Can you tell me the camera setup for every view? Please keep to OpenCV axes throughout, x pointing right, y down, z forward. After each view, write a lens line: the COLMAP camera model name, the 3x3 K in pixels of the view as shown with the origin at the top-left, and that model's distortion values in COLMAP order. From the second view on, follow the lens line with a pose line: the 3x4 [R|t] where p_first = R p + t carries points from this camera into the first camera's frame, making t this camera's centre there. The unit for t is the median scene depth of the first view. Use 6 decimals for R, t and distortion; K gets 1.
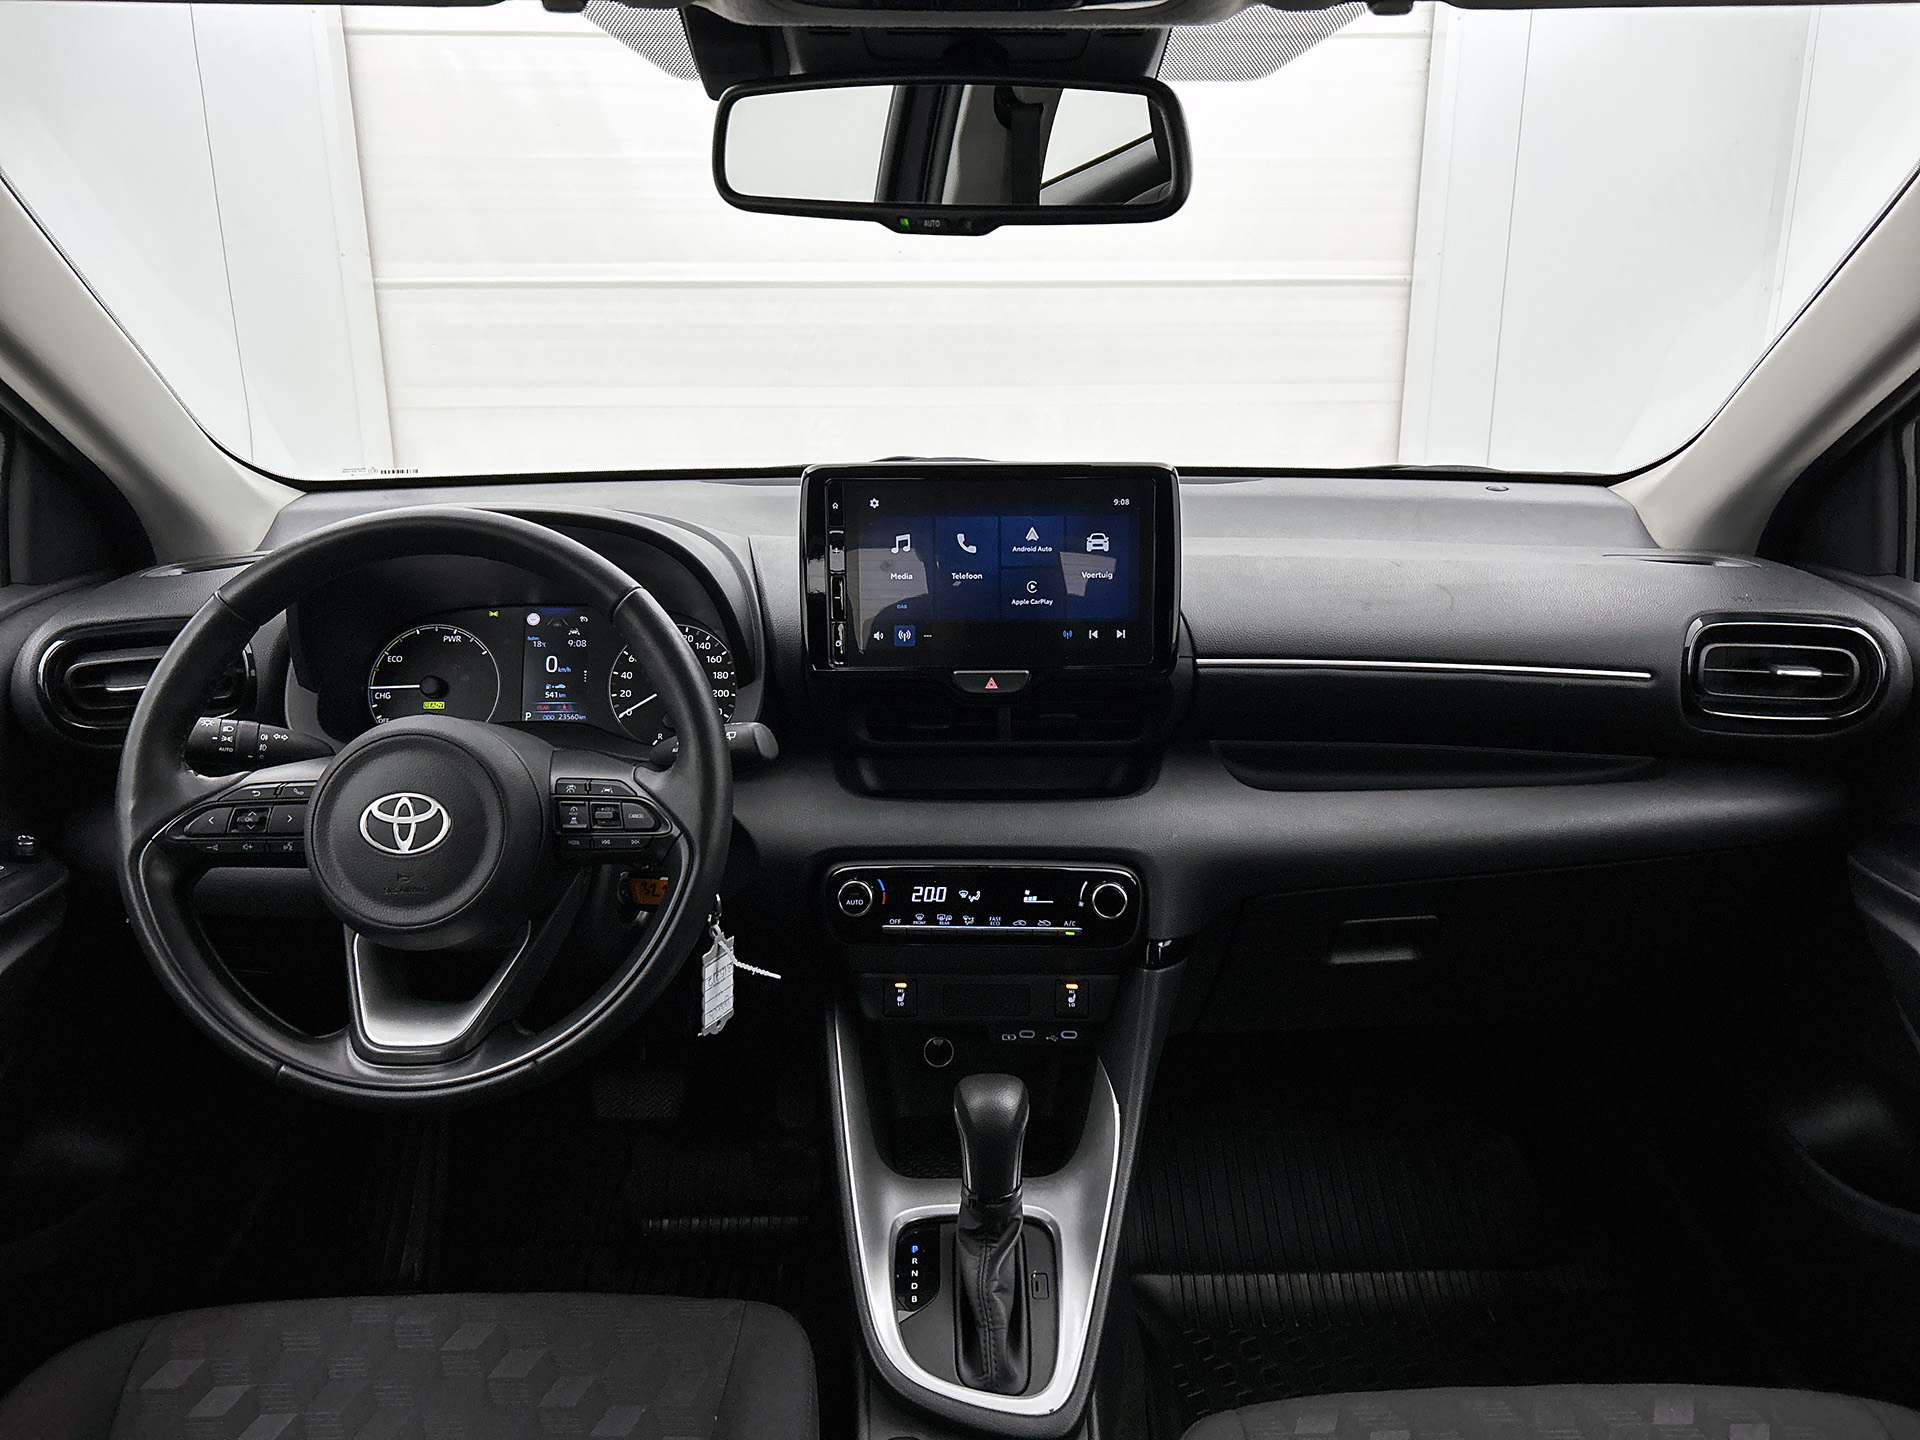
lens RADIAL K [[1454.2, 0, 960.0], [0, 1454.2, 720.0], [0, 0, 1]] dist [0.144485, -0.320490]
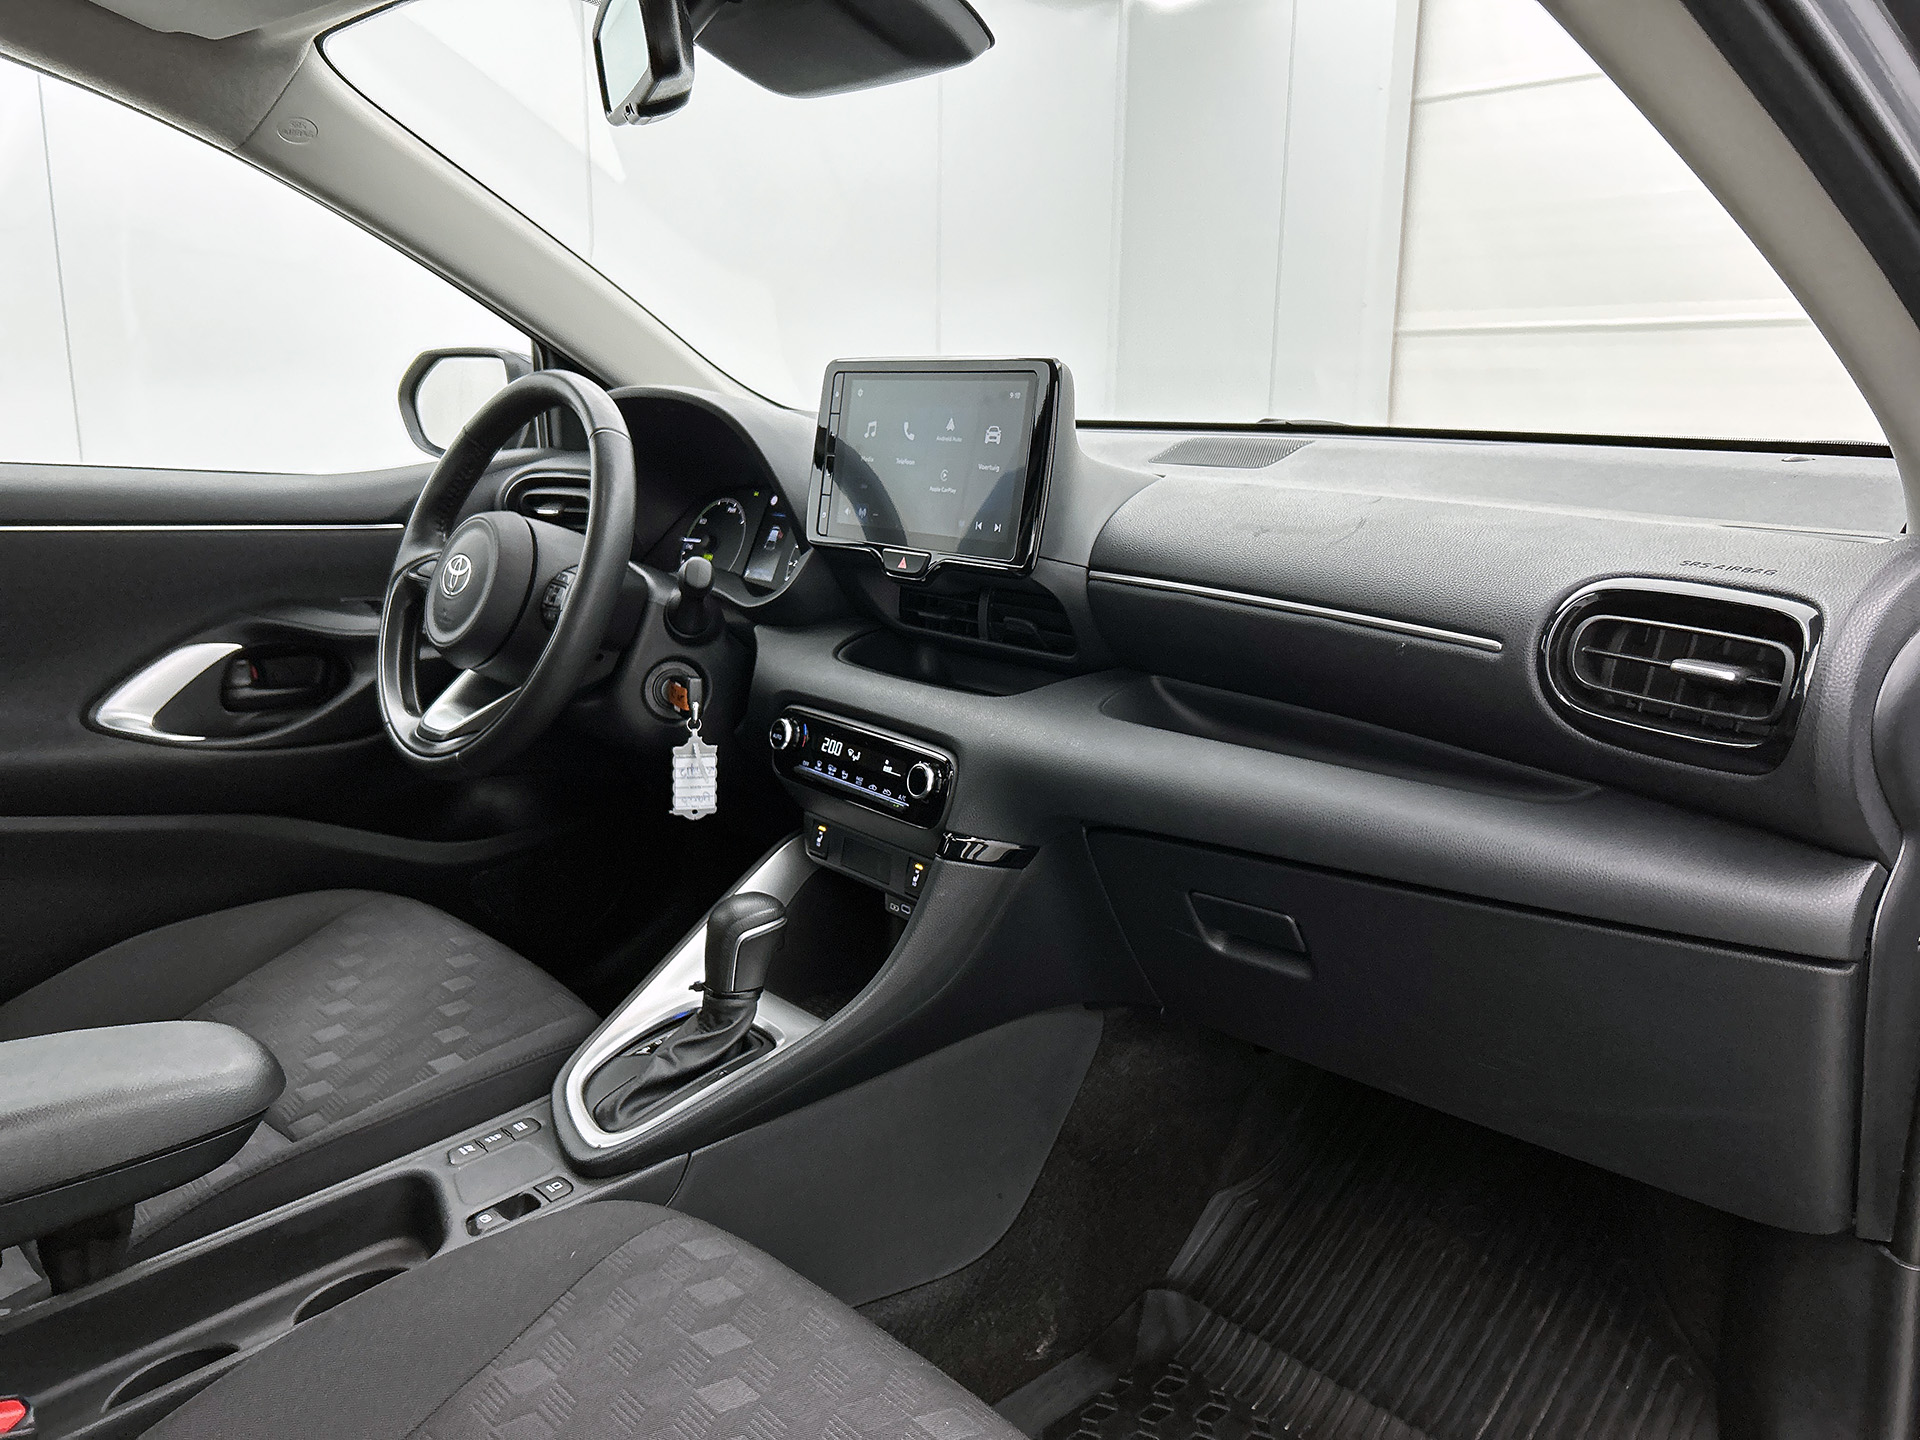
lens RADIAL K [[1454.2, 0, 960.0], [0, 1454.2, 720.0], [0, 0, 1]] dist [0.144485, -0.320490]
pose [[0.664674, 0.176030, -0.726100, 0.820382], [-0.220210, 0.974833, 0.034751, 0.039452], [0.713944, 0.136796, 0.686710, 0.303521]]
